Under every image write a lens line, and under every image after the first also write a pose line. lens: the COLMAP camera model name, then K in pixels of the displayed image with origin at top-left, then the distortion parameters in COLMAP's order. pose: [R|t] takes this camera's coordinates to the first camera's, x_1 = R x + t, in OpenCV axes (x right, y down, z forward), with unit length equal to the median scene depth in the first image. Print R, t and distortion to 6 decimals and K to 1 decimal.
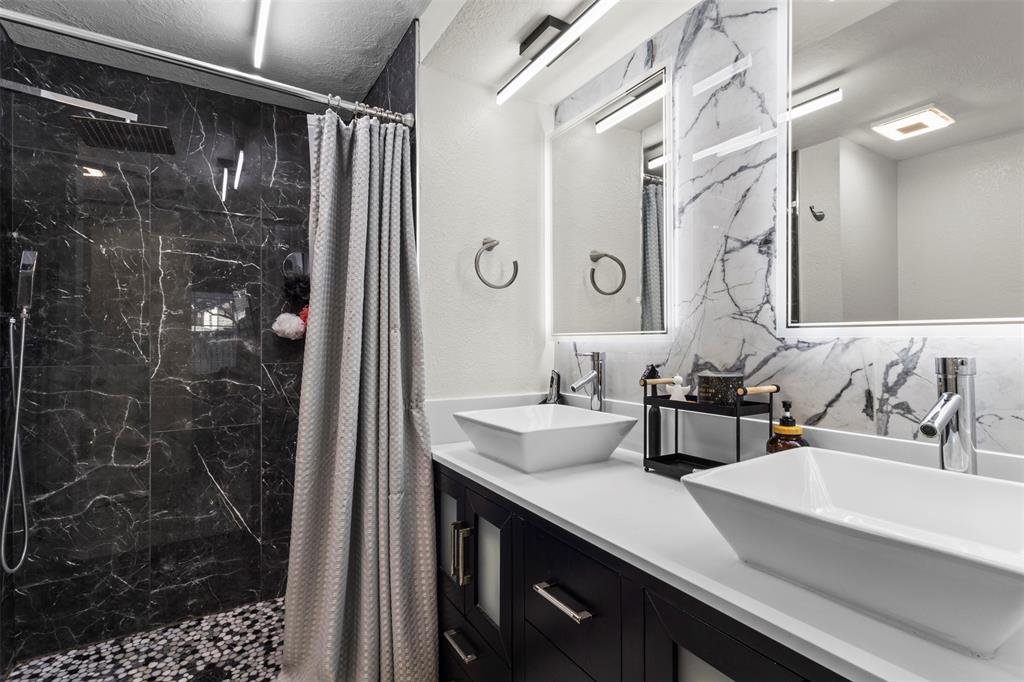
lens RADIAL K [[471.8, 0, 512.8], [0, 471.8, 343.1], [0, 0, 1]] dist [0.001936, 0.000072]
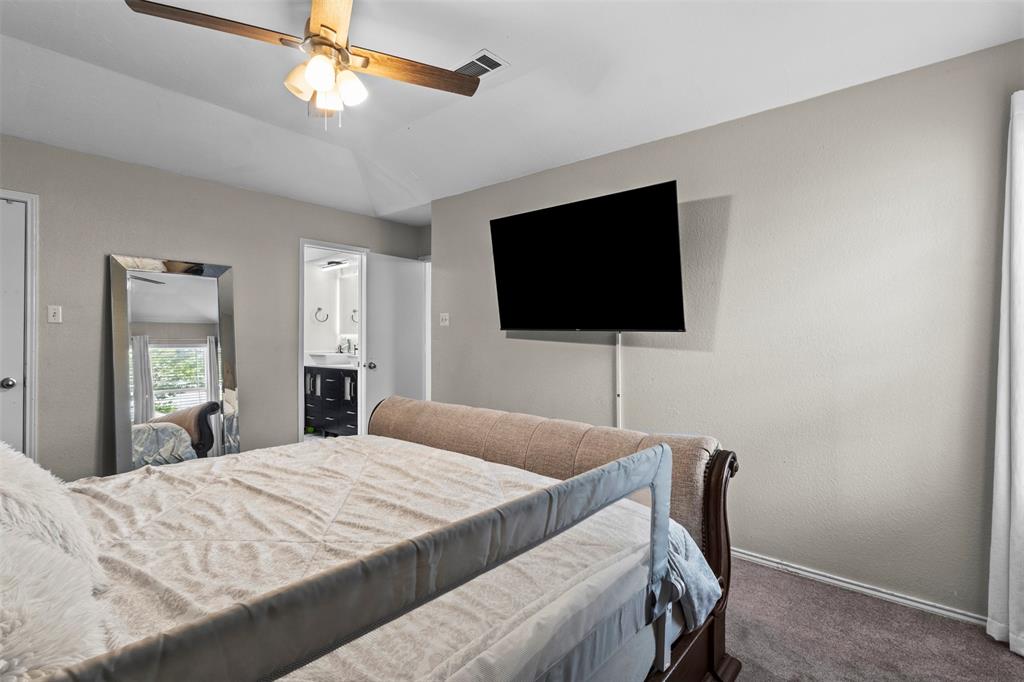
lens RADIAL K [[471.8, 0, 512.1], [0, 471.8, 341.9], [0, 0, 1]] dist [0.001936, 0.000072]
pose [[0.950009, 0.008293, 0.312112, 0.219970], [-0.012911, 0.999836, 0.012733, -0.022758], [-0.311955, -0.016126, 0.949960, -2.838115]]
